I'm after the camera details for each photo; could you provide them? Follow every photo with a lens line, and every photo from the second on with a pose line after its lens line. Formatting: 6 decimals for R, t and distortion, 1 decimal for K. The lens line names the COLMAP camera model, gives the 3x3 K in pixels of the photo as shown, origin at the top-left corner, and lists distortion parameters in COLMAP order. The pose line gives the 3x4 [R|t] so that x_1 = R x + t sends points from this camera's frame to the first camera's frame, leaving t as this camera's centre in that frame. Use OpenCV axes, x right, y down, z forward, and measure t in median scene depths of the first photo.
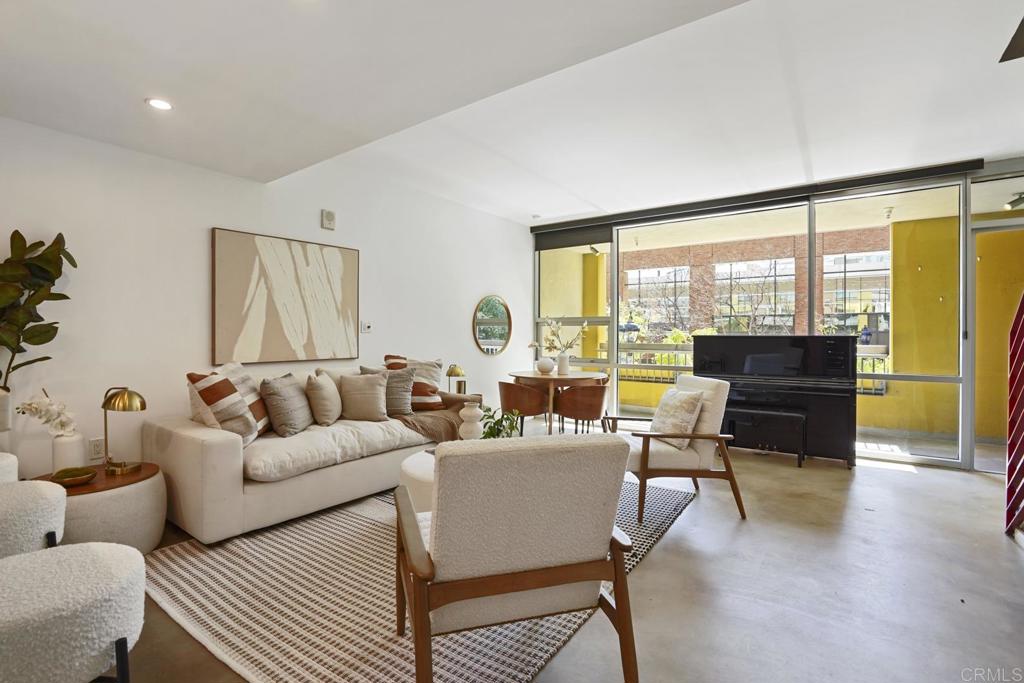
lens RADIAL K [[466.8, 0, 509.0], [0, 466.8, 335.6], [0, 0, 1]] dist [-0.025408, 0.002440]
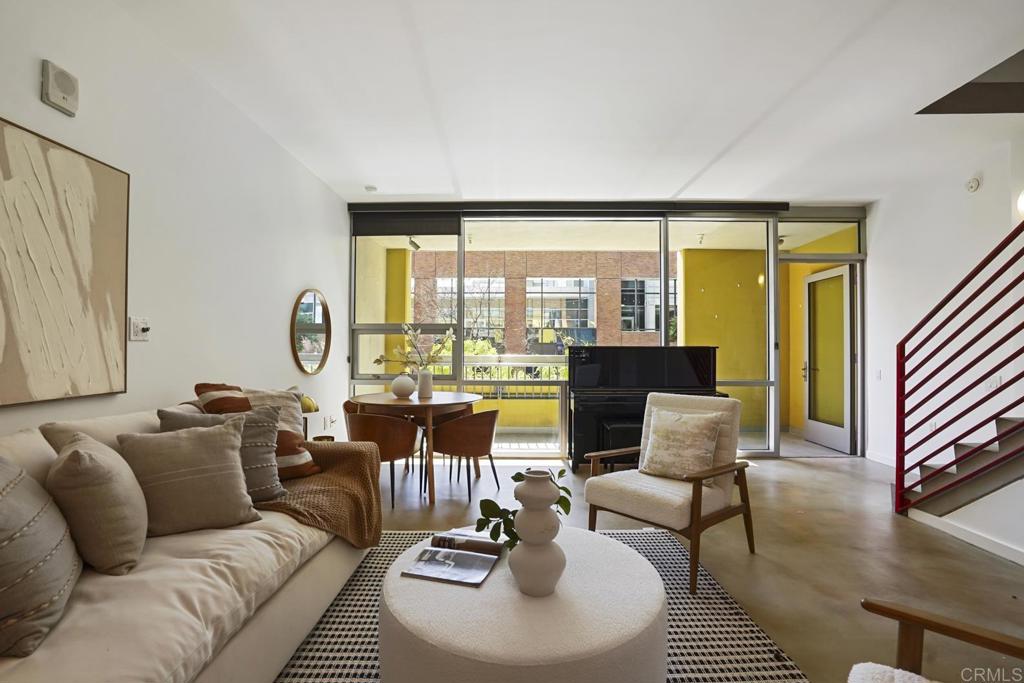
lens RADIAL K [[466.8, 0, 511.4], [0, 466.8, 348.5], [0, 0, 1]] dist [-0.025408, 0.002440]
pose [[0.825673, -0.002470, 0.564143, -0.262949], [-0.000931, 0.999983, 0.005742, -0.001212], [-0.564148, -0.005266, 0.825657, 0.371014]]
